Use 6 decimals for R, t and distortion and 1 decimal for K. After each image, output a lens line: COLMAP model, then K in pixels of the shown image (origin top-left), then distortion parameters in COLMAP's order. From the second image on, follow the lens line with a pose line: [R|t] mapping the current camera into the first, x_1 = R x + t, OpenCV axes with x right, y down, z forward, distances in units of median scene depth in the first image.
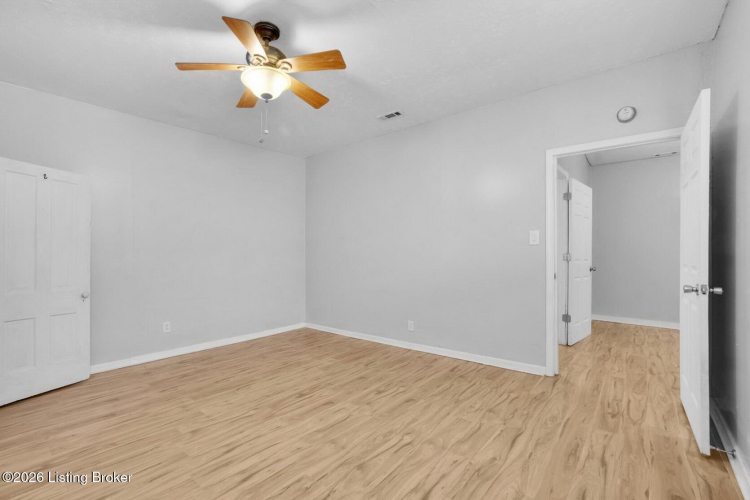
lens RADIAL K [[331.5, 0, 374.8], [0, 331.5, 254.9], [0, 0, 1]] dist [-0.017676, 0.000399]
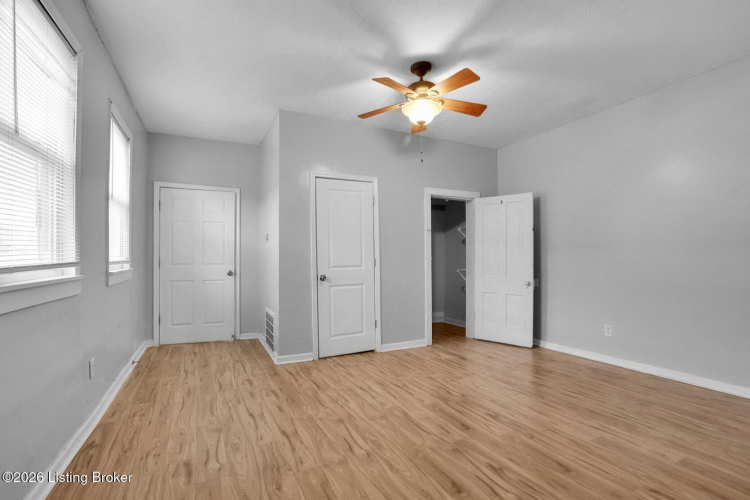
lens RADIAL K [[347.3, 0, 356.1], [0, 347.3, 247.0], [0, 0, 1]] dist [-0.025190, 0.000577]
pose [[-0.448095, -0.022074, -0.893713, 0.864397], [0.012961, 0.999430, -0.031184, 0.009877], [0.893892, -0.025556, -0.447554, 1.265001]]
